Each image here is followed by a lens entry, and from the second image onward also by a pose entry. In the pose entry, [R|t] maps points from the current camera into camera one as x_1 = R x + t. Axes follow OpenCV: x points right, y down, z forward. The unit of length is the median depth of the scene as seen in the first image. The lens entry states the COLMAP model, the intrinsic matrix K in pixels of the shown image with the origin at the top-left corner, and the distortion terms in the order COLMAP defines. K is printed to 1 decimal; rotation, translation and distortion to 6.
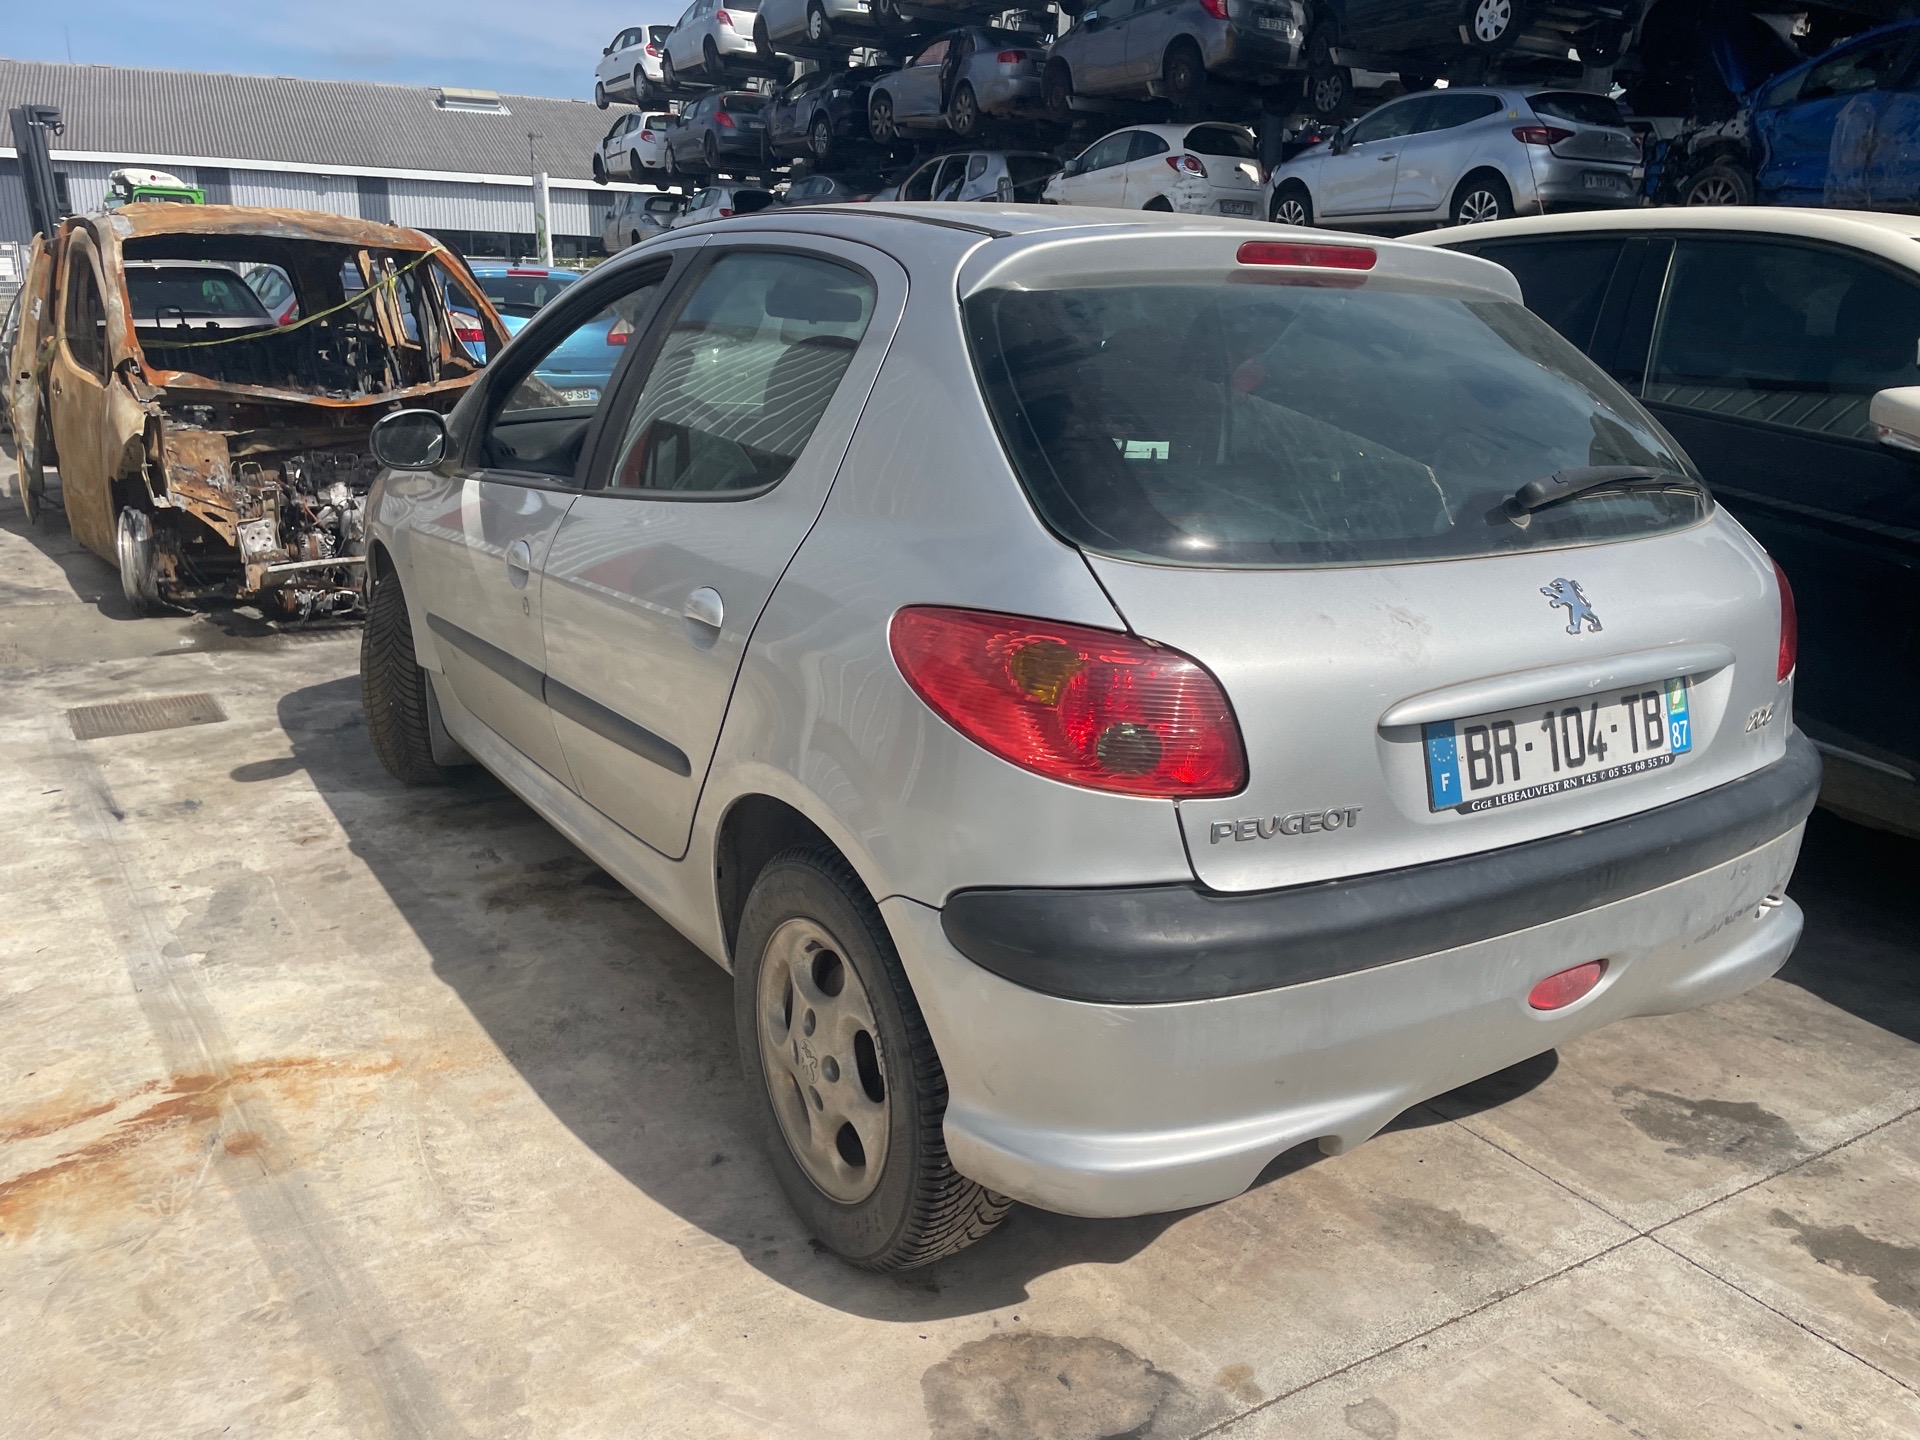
lens RADIAL K [[1459.9, 0, 954.2], [0, 1459.9, 732.2], [0, 0, 1]] dist [0.084181, -0.112045]
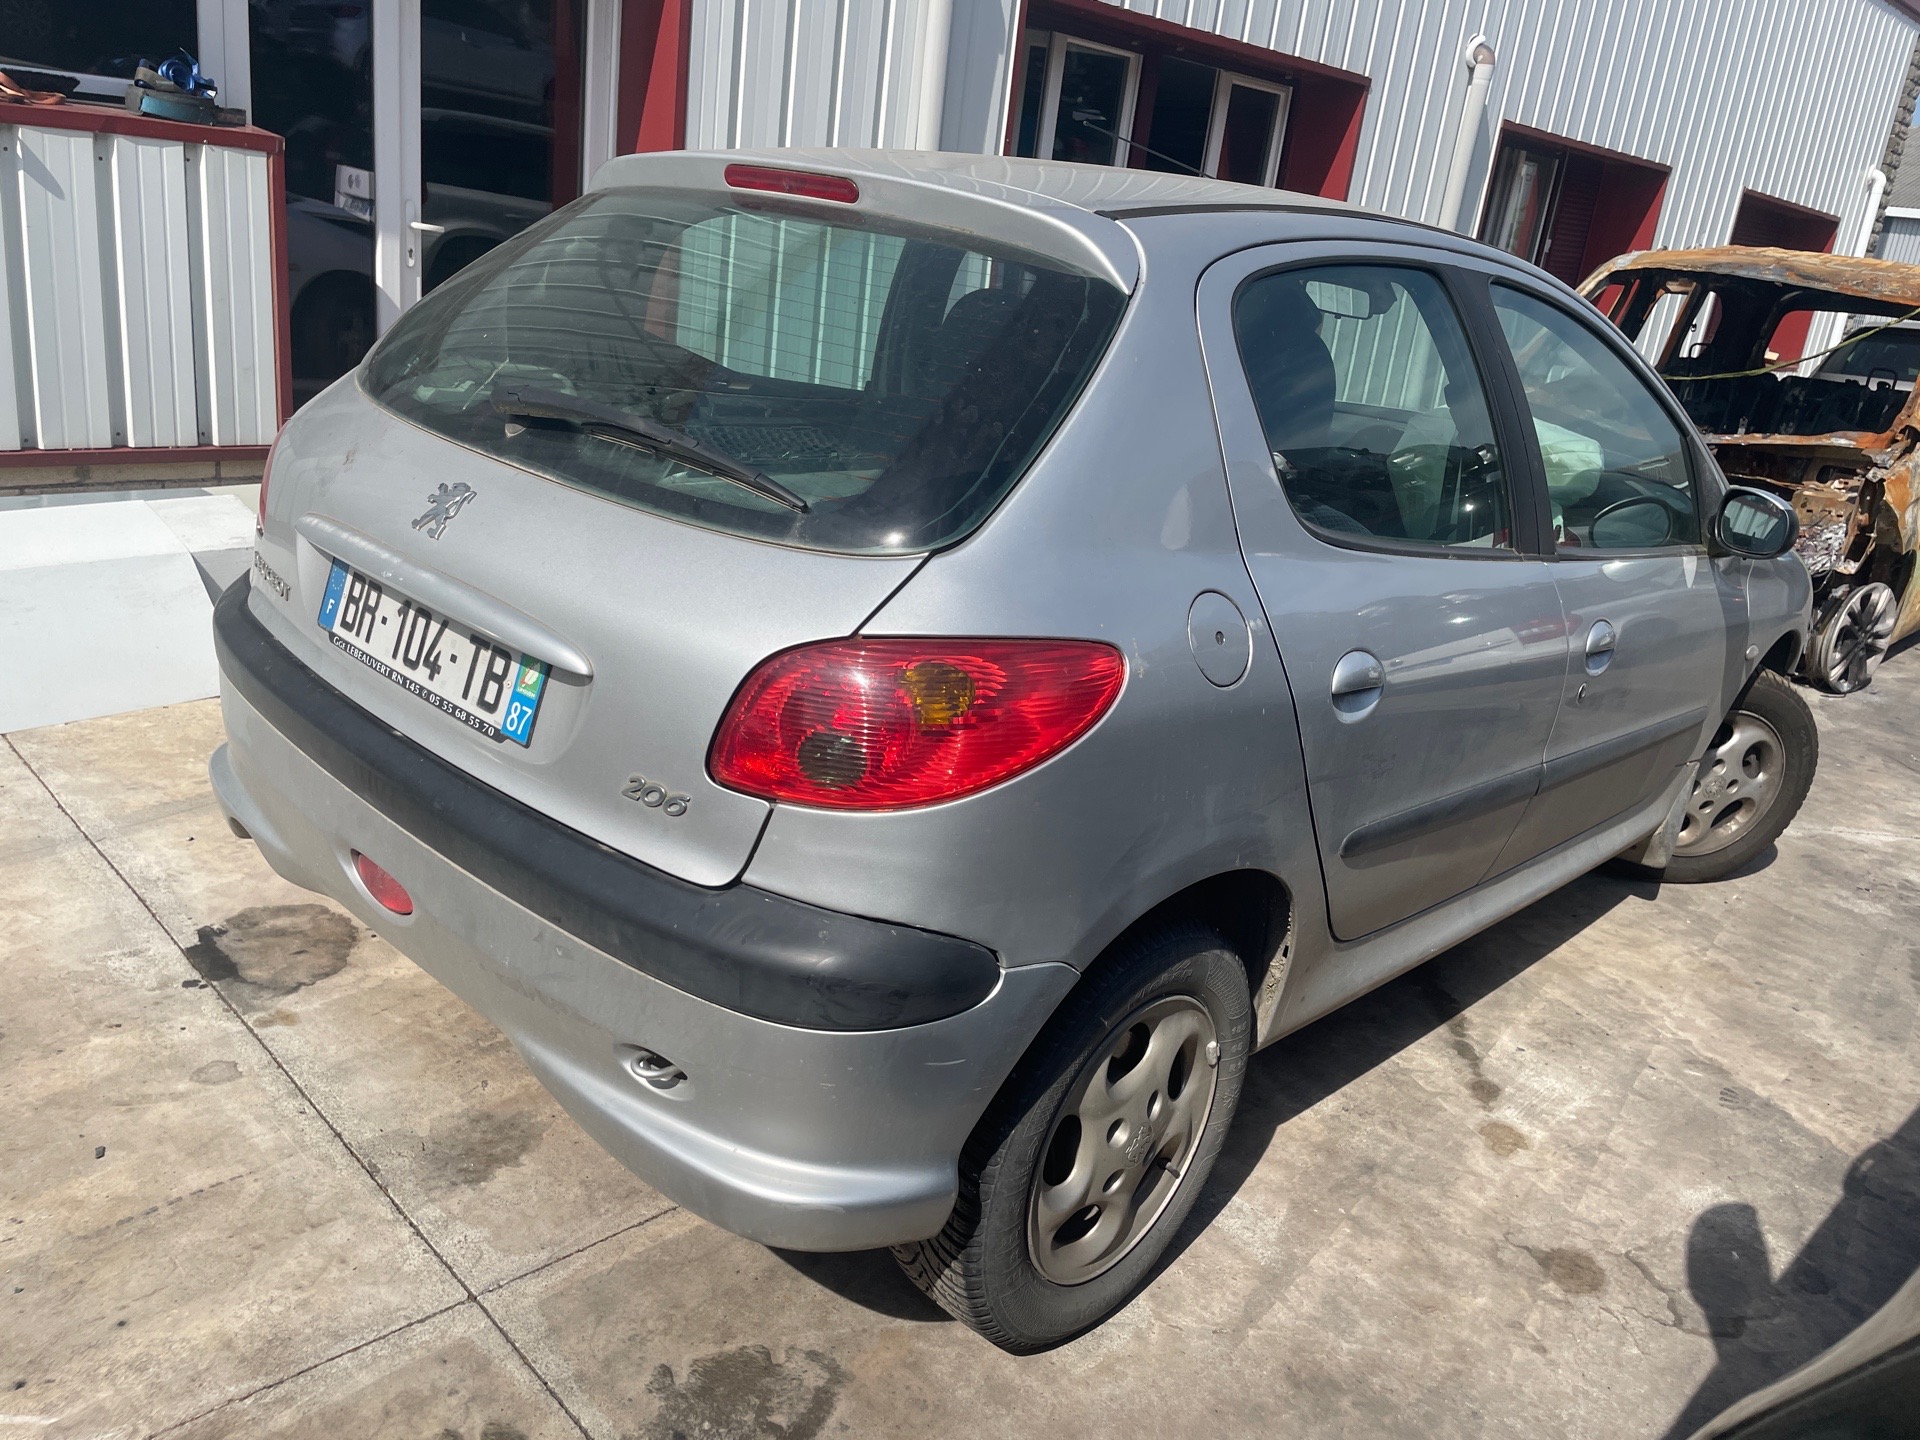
lens RADIAL K [[1459.9, 0, 954.2], [0, 1459.9, 732.2], [0, 0, 1]] dist [0.084181, -0.112045]
pose [[0.227651, 0.326644, -0.917321, 1.354144], [-0.380391, 0.897033, 0.225019, -0.282082], [0.896369, 0.297716, 0.328463, 0.979014]]
